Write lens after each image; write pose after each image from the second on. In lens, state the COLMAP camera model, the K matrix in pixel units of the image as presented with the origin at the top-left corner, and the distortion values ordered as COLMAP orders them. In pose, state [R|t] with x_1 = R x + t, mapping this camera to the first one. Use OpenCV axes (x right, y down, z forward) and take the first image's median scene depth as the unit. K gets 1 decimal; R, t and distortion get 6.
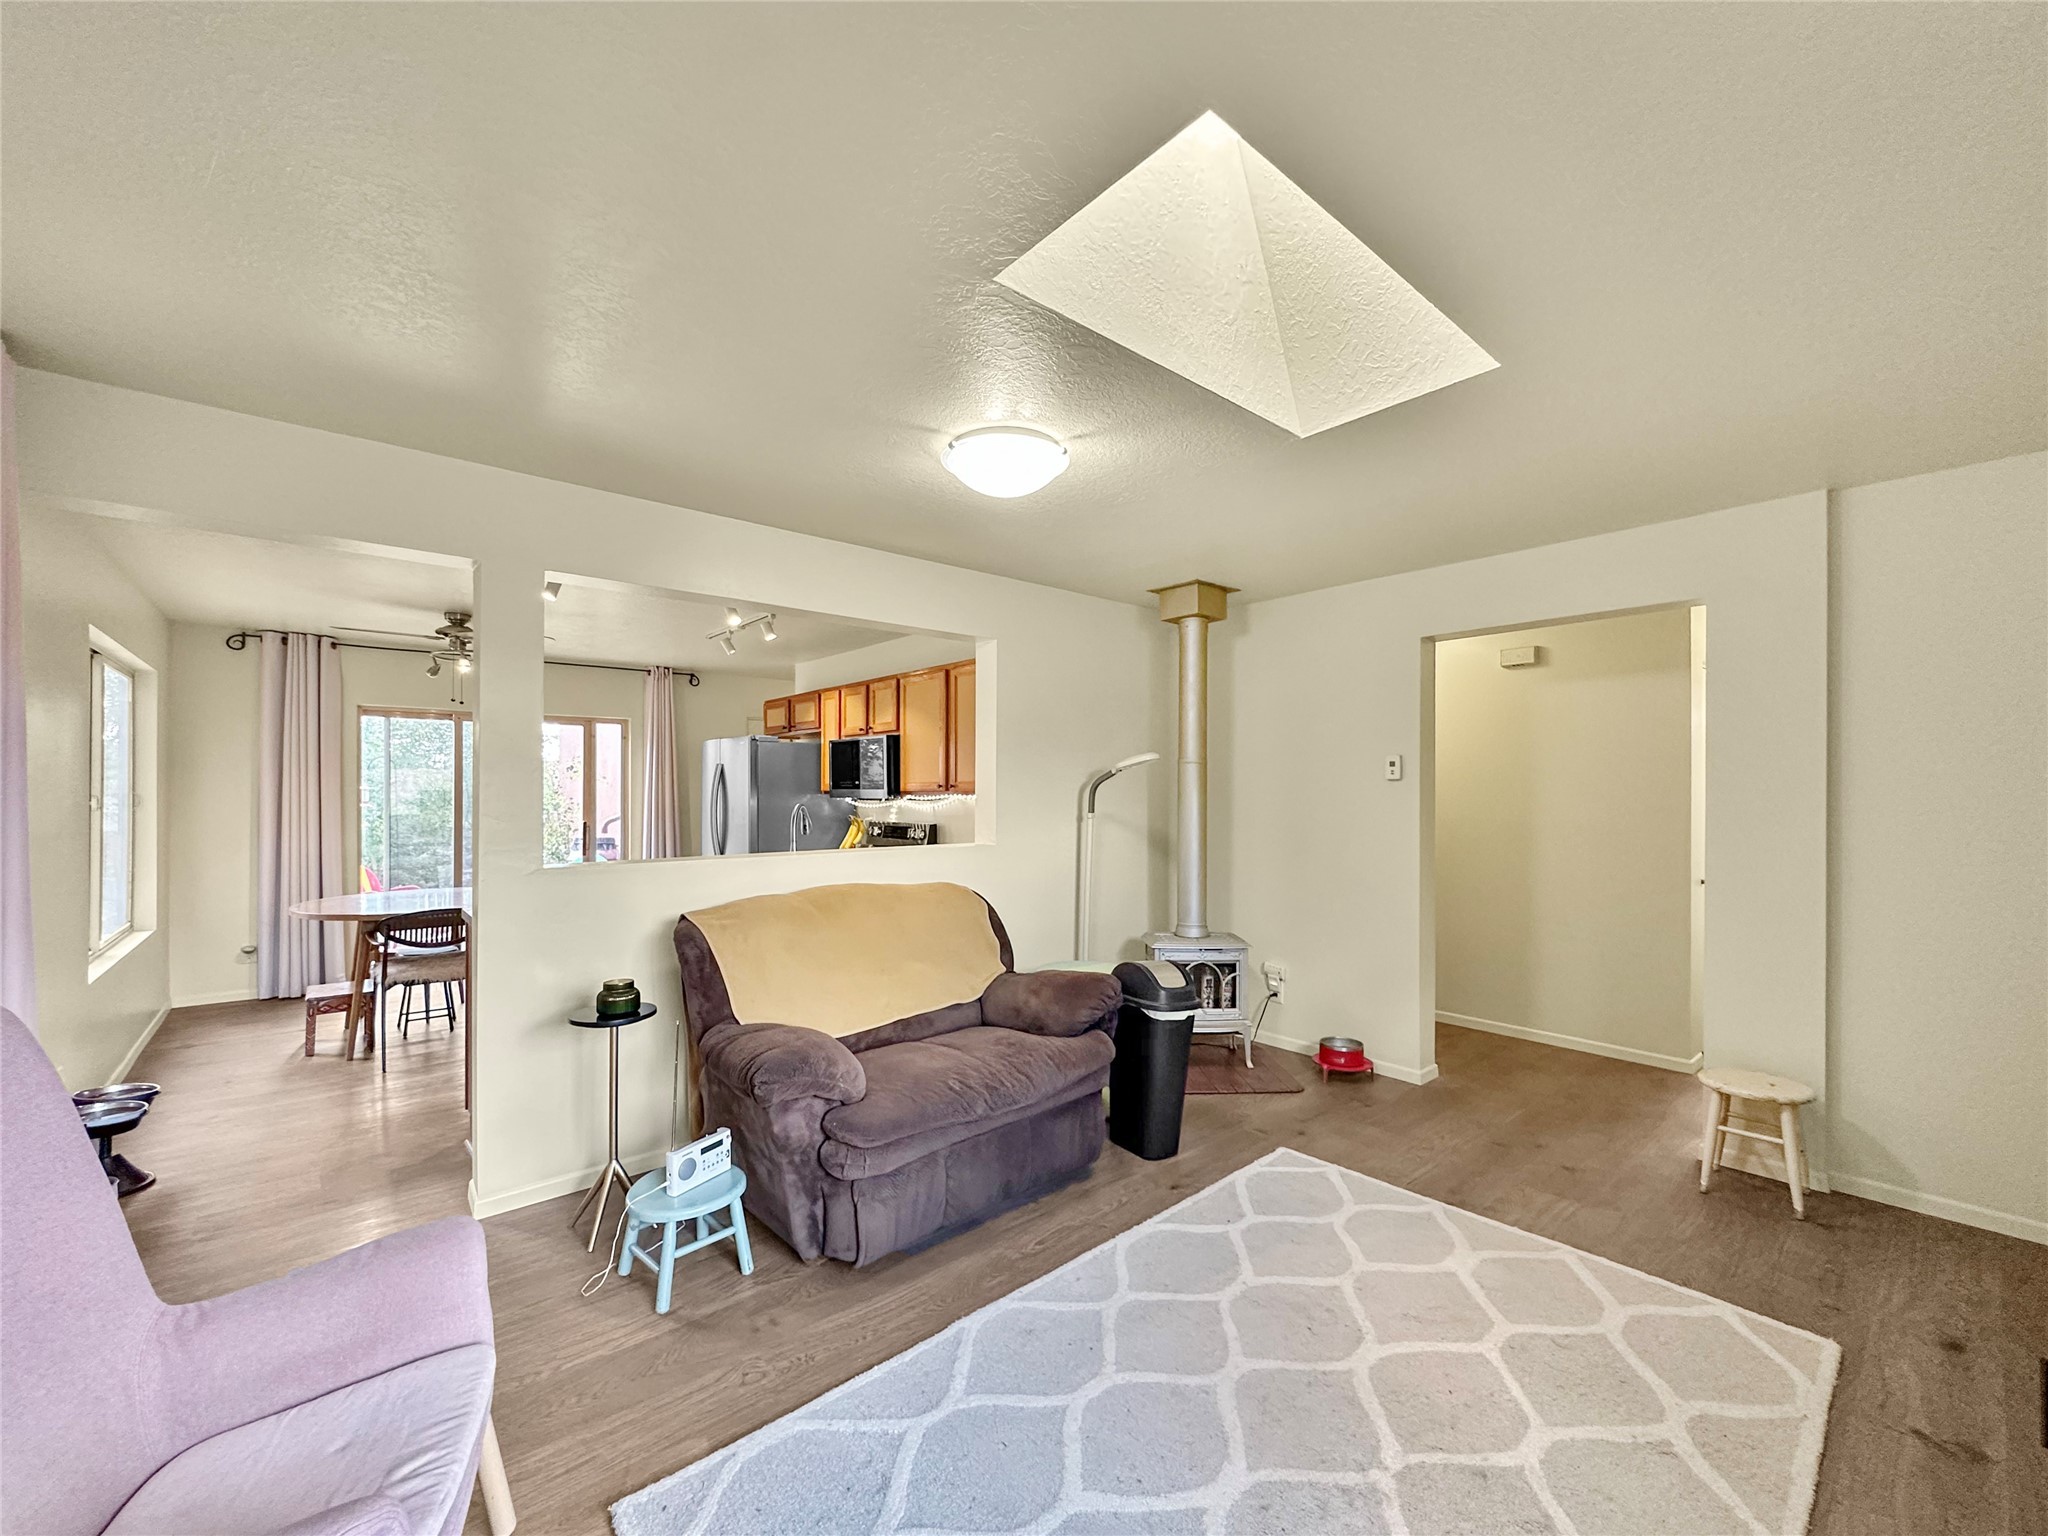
lens RADIAL K [[823.5, 0, 1019.9], [0, 823.5, 792.7], [0, 0, 1]] dist [-0.005387, -0.000063]
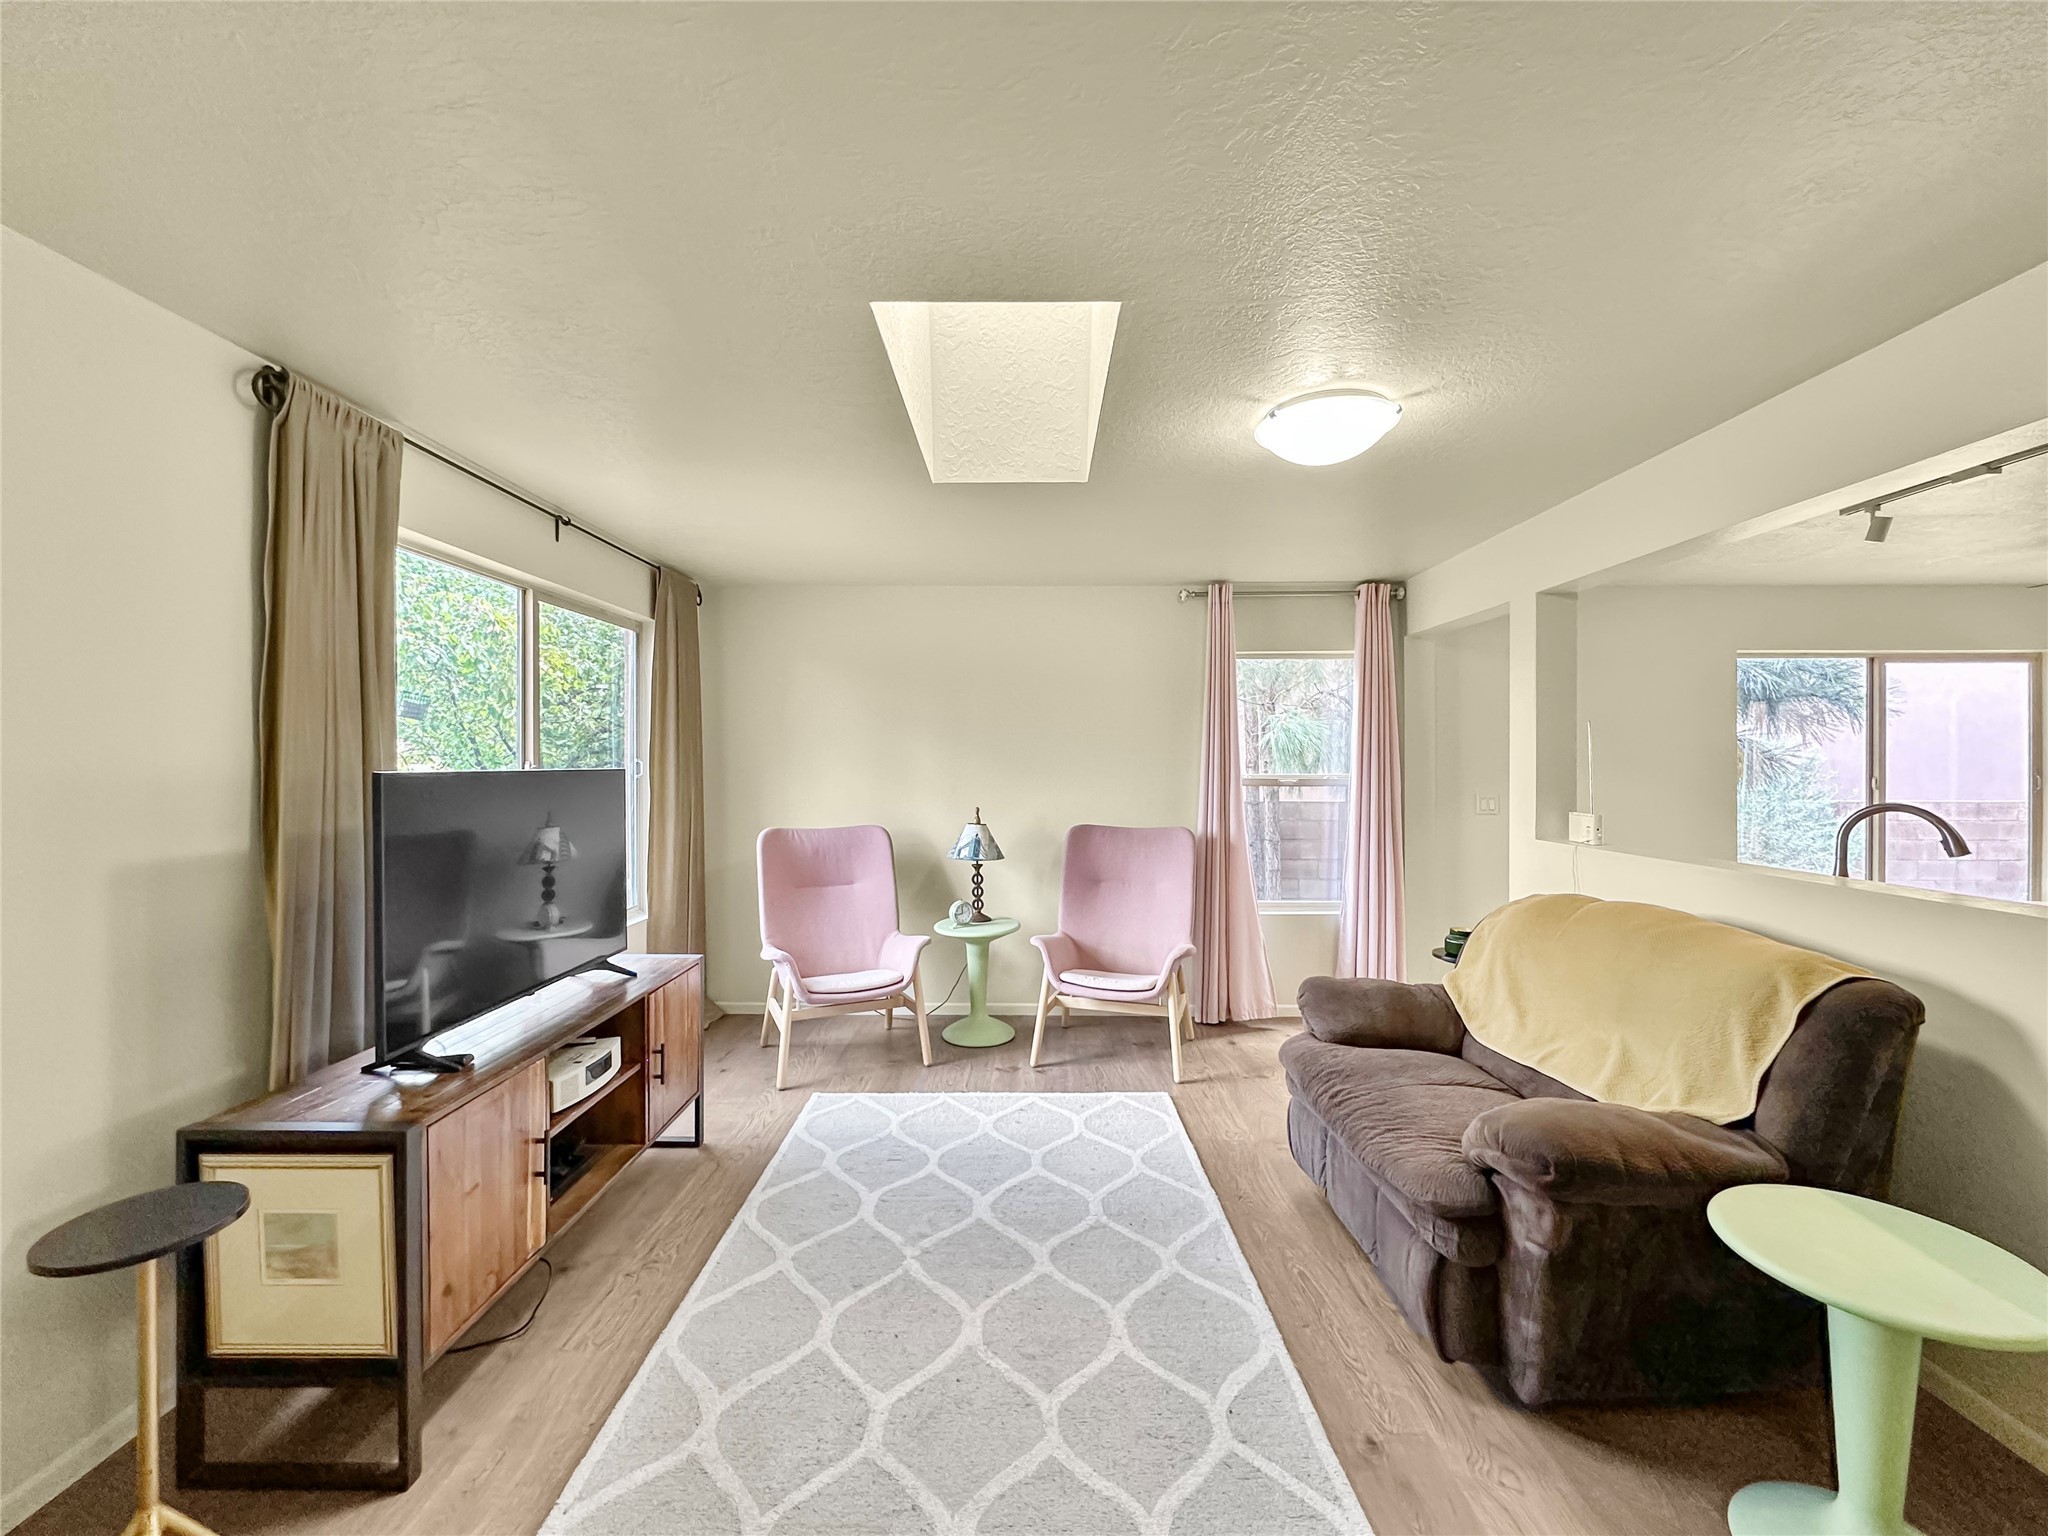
lens RADIAL K [[835.7, 0, 1031.5], [0, 835.7, 771.0], [0, 0, 1]] dist [-0.004450, -0.000167]
pose [[-0.648670, 0.001081, -0.761069, 0.524564], [-0.004052, 0.999980, 0.004873, -0.008143], [0.761059, 0.006245, -0.648653, 0.776688]]
